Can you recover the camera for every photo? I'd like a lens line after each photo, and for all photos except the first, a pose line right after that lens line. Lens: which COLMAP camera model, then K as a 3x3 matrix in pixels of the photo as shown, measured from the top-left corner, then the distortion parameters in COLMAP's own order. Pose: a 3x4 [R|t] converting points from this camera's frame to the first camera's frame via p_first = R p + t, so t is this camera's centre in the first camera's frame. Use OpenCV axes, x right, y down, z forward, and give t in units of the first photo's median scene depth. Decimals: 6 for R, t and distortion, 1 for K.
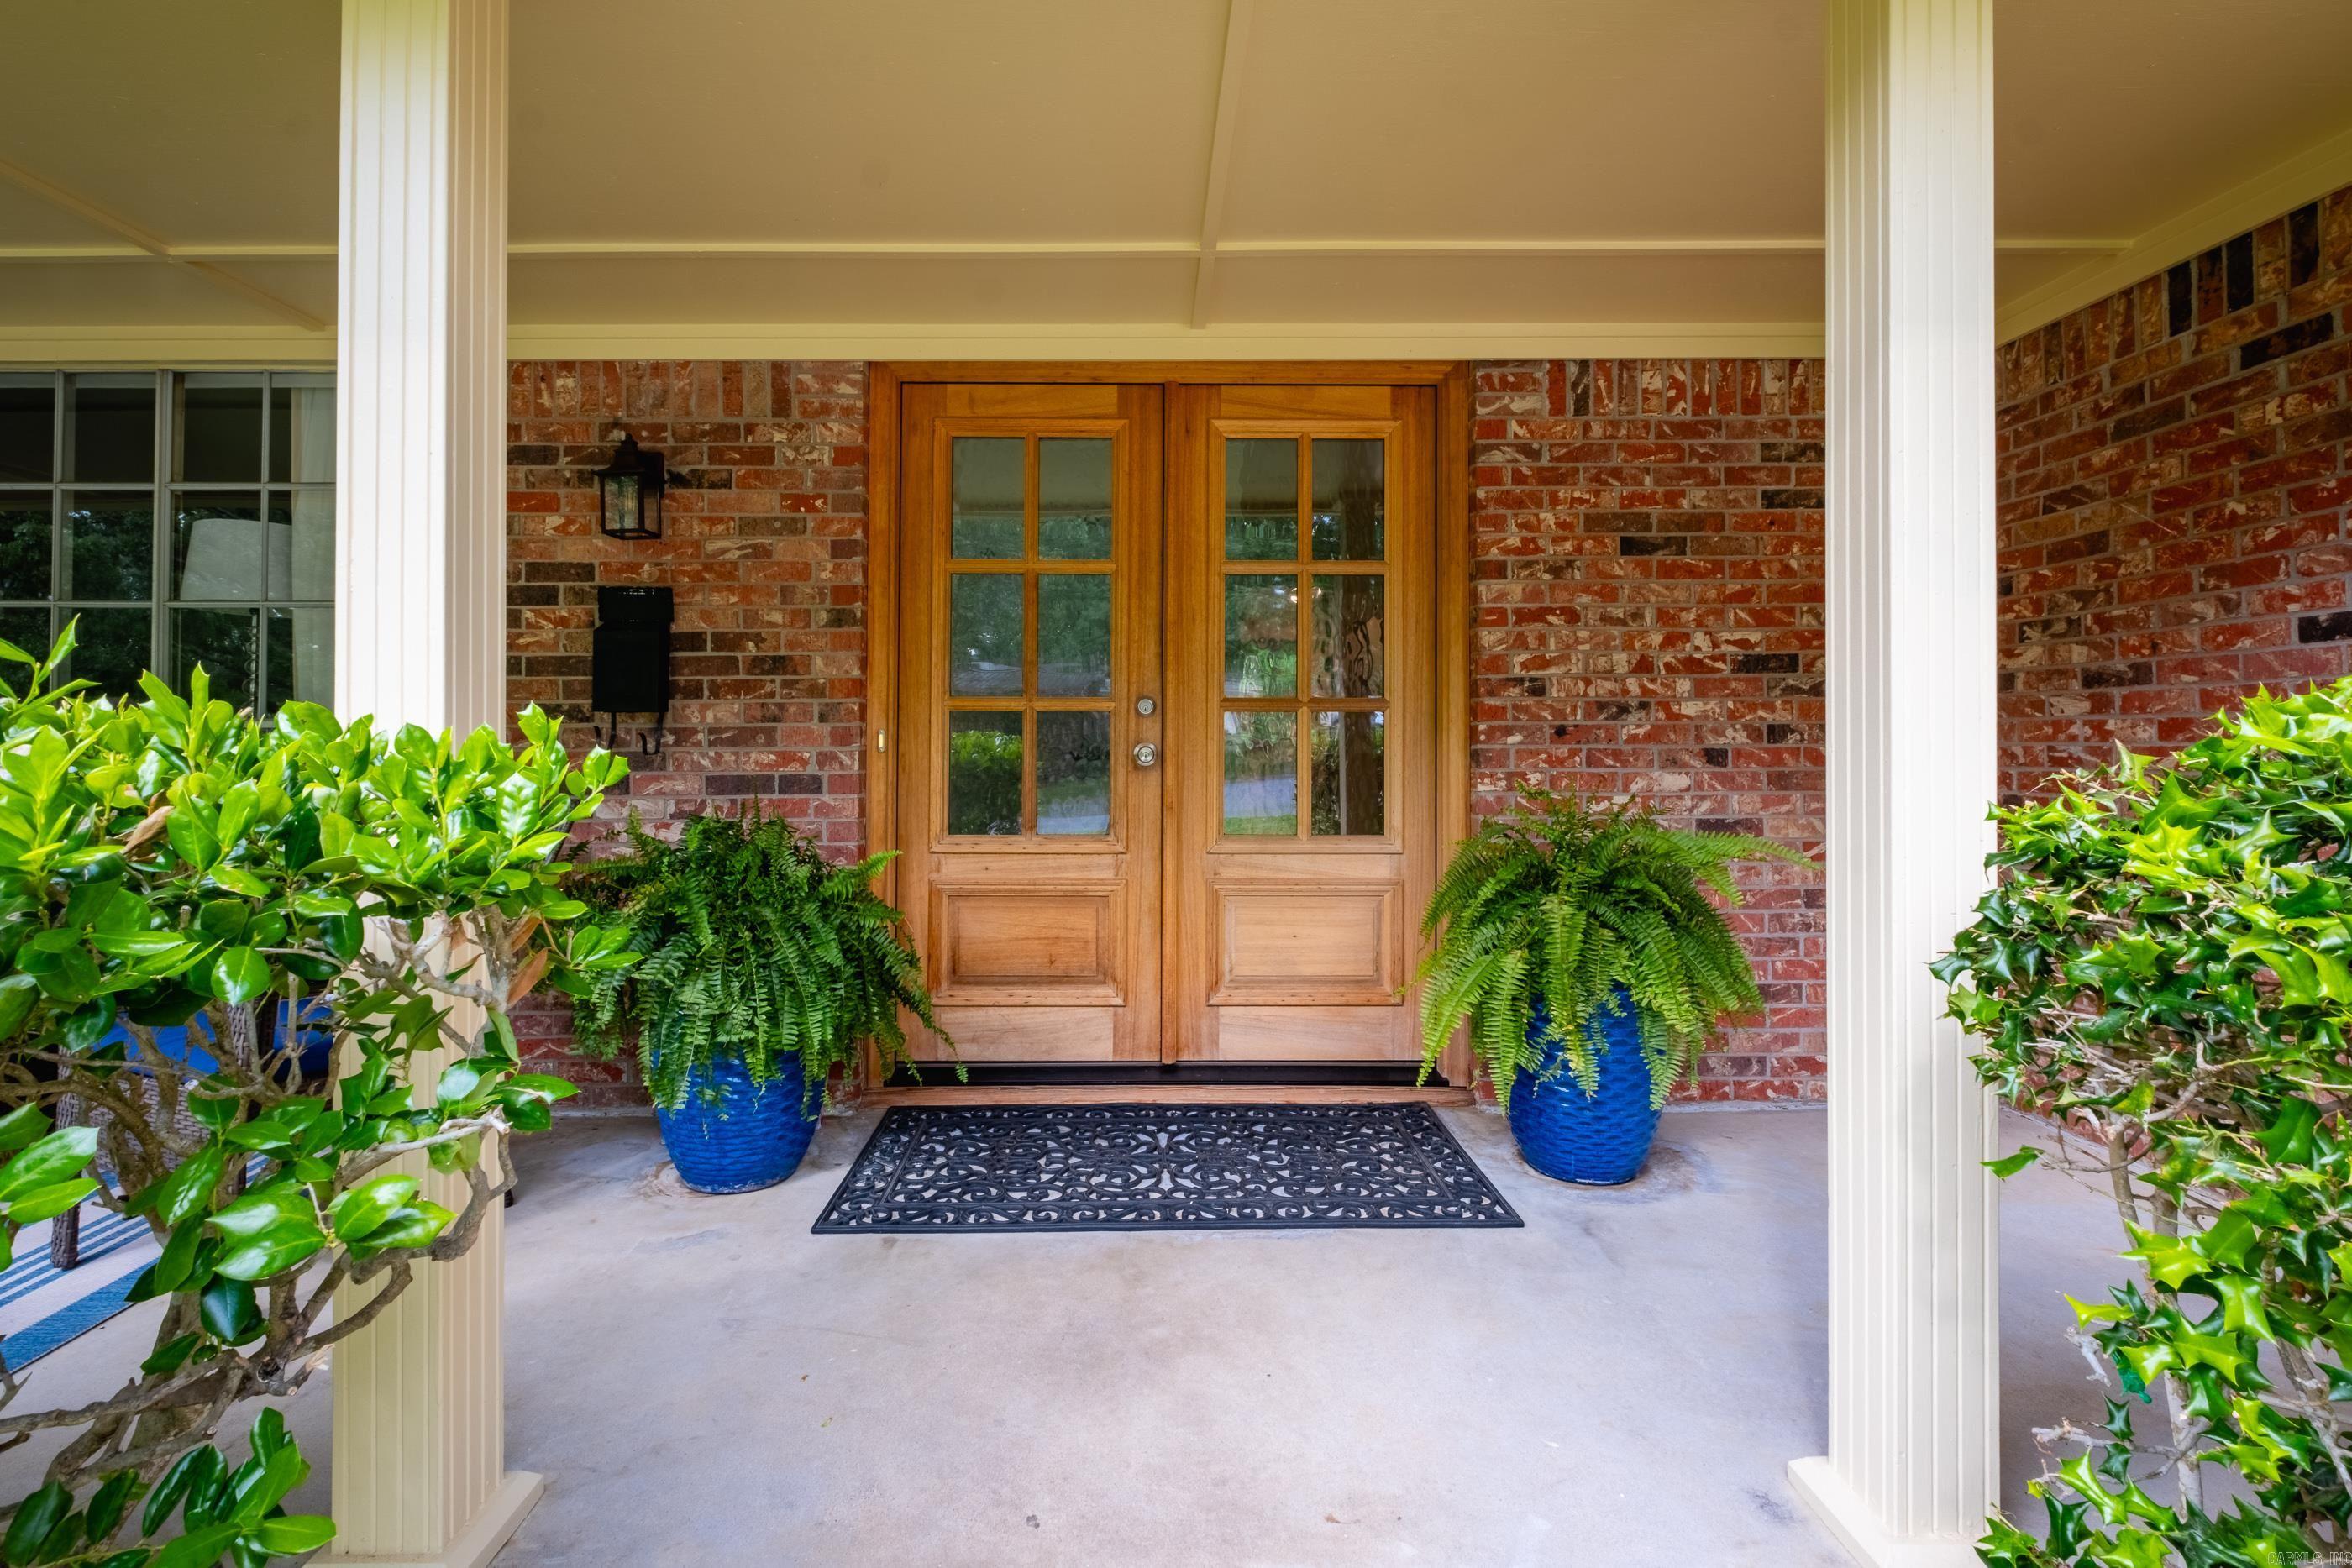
lens RADIAL K [[1065.4, 0, 1176.3], [0, 1065.4, 772.5], [0, 0, 1]] dist [-0.001355, -0.000506]
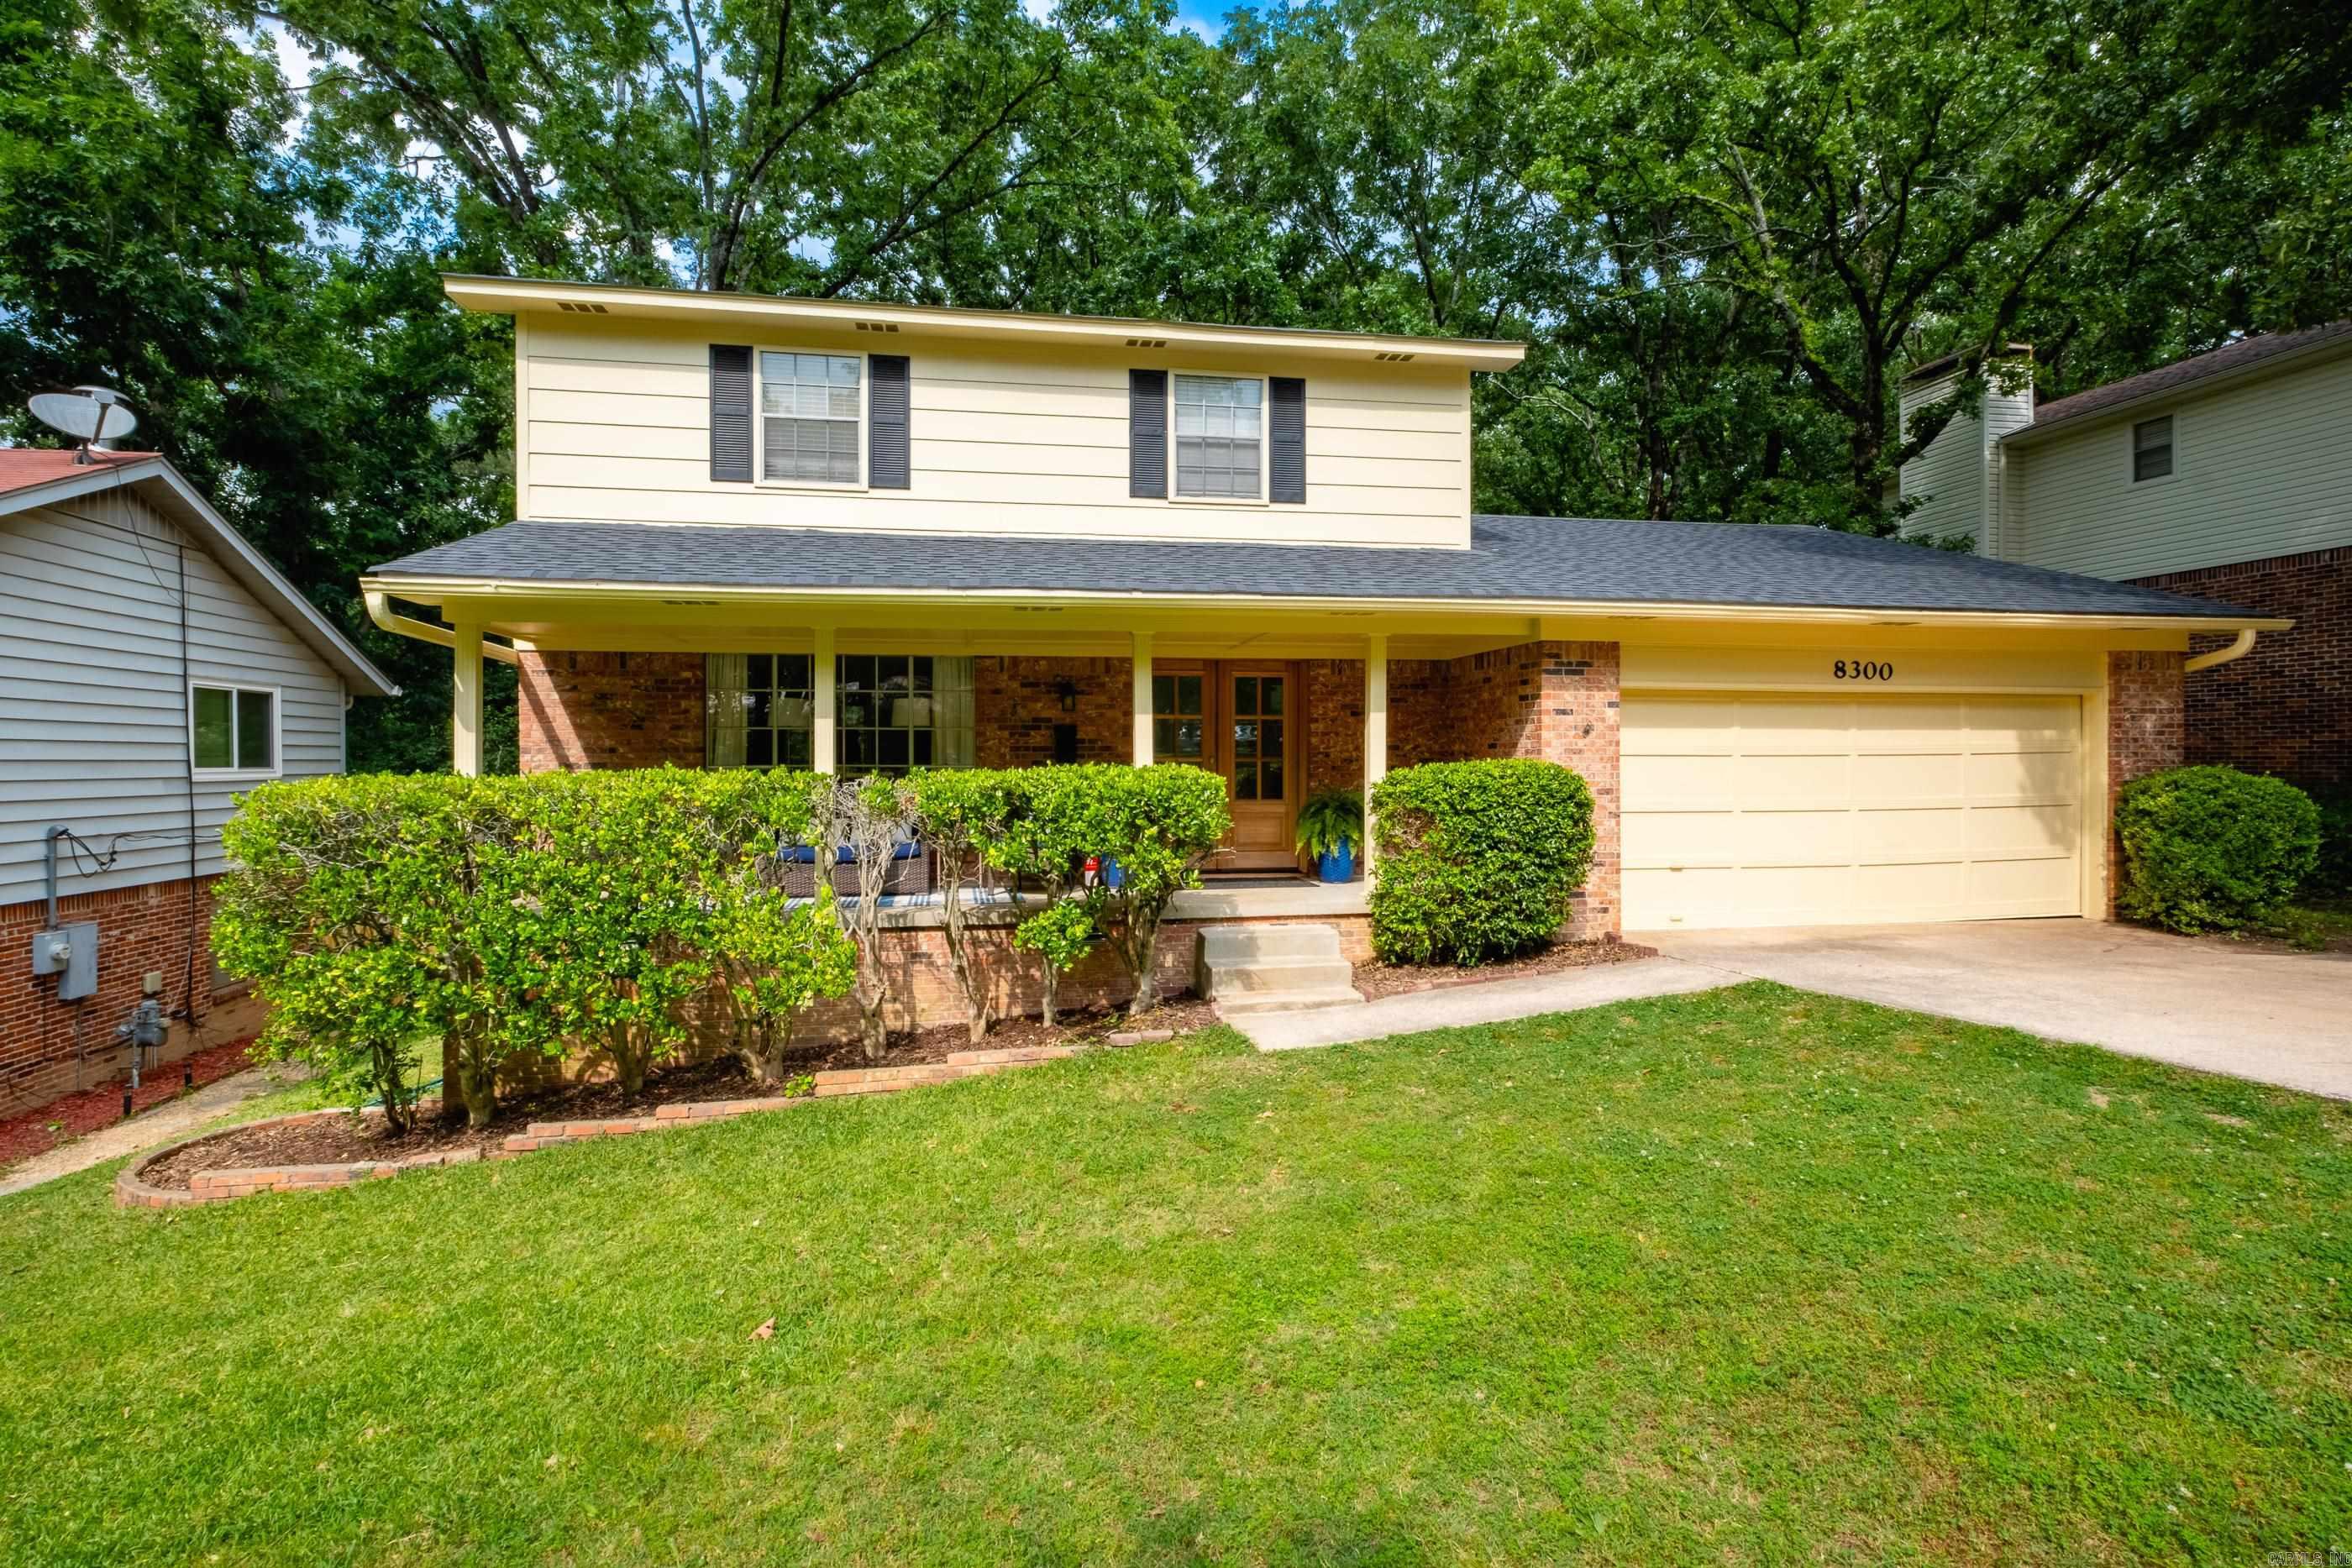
lens RADIAL K [[1065.4, 0, 1176.3], [0, 1065.4, 772.5], [0, 0, 1]] dist [-0.001355, -0.000506]
pose [[0.990545, -0.002651, 0.137164, -0.588012], [0.002799, 0.999996, -0.000882, -0.019928], [-0.137161, 0.001257, 0.990548, -2.234430]]
